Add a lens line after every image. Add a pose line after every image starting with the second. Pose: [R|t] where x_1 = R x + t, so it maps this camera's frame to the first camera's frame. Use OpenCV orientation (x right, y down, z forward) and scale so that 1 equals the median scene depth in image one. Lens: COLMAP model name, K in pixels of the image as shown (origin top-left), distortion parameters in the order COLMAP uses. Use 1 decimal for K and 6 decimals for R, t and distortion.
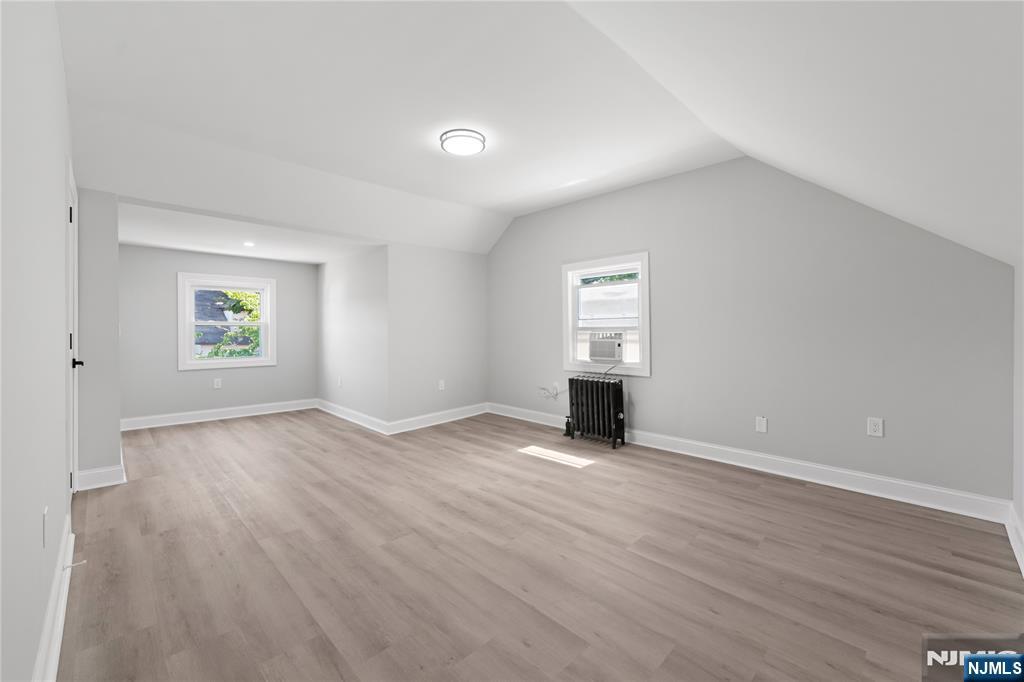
lens RADIAL K [[411.1, 0, 505.3], [0, 411.1, 334.2], [0, 0, 1]] dist [-0.003944, -0.000365]
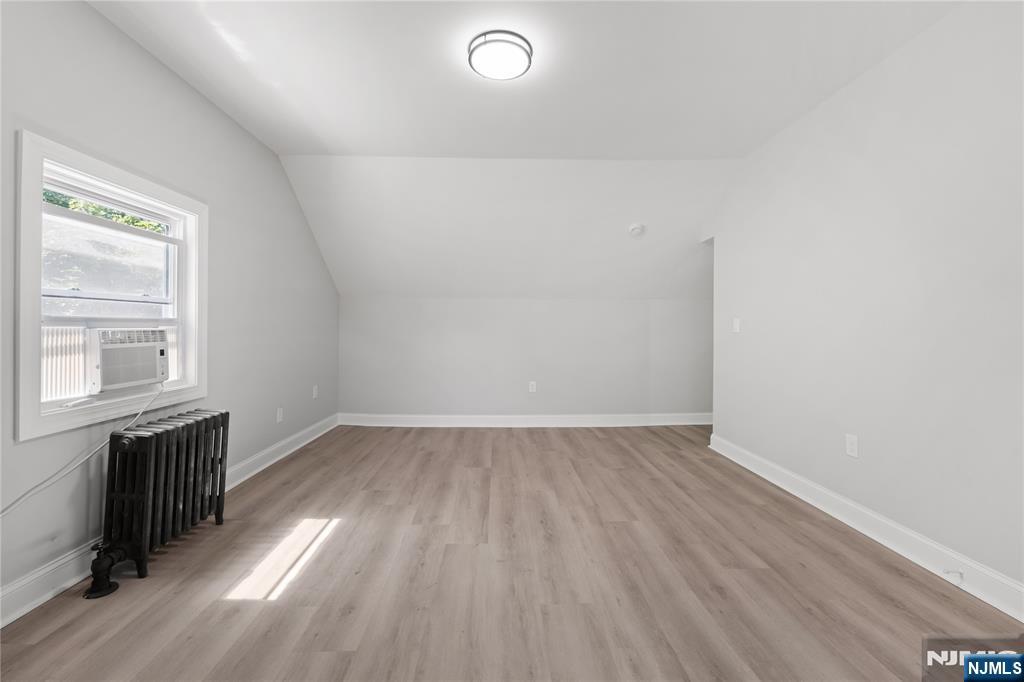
lens RADIAL K [[418.7, 0, 512.0], [0, 418.7, 325.6], [0, 0, 1]] dist [0.000892, 0.000015]
pose [[-0.742149, 0.005156, 0.670215, -0.444359], [0.005132, 0.999985, -0.002010, -0.005667], [-0.670215, 0.001947, -0.742164, 1.131089]]
